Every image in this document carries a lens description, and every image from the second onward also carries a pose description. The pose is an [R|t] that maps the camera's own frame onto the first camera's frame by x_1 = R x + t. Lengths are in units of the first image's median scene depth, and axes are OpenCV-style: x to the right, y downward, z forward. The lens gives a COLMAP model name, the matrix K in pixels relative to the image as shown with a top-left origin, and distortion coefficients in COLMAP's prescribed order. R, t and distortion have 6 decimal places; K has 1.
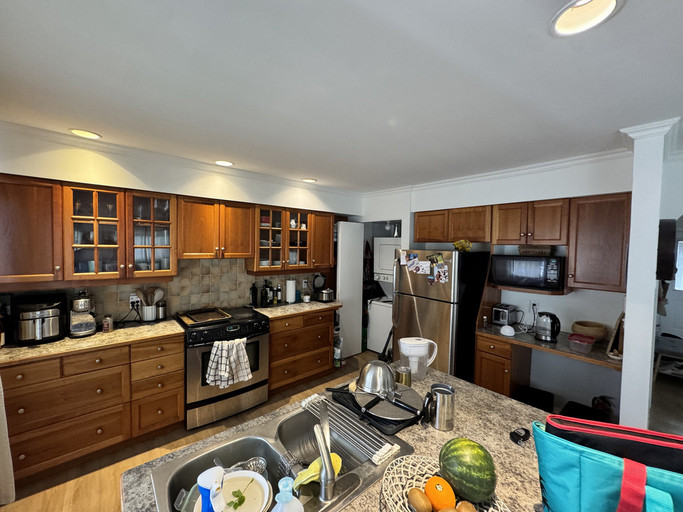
lens RADIAL K [[274.5, 0, 340.3], [0, 274.5, 257.0], [0, 0, 1]] dist [-0.000398, 0.000103]
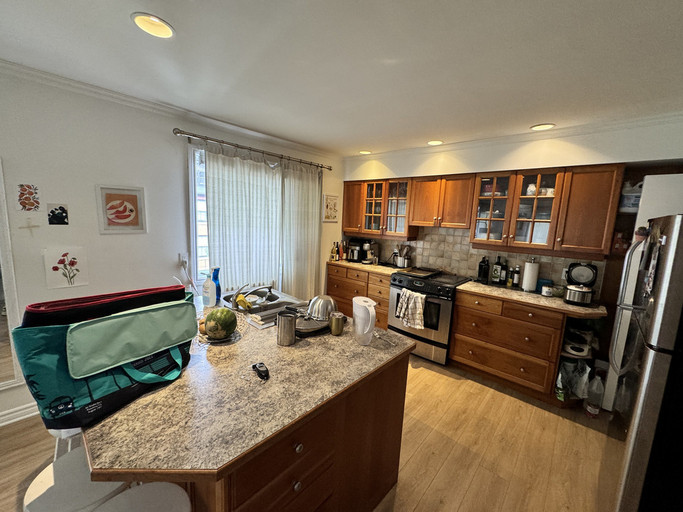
lens RADIAL K [[274.5, 0, 340.9], [0, 274.5, 254.7], [0, 0, 1]] dist [-0.000398, 0.000103]
pose [[0.129096, 0.124366, -0.983802, 0.658876], [-0.084398, 0.989882, 0.114060, 0.023443], [0.988034, 0.068307, 0.138286, 0.439308]]
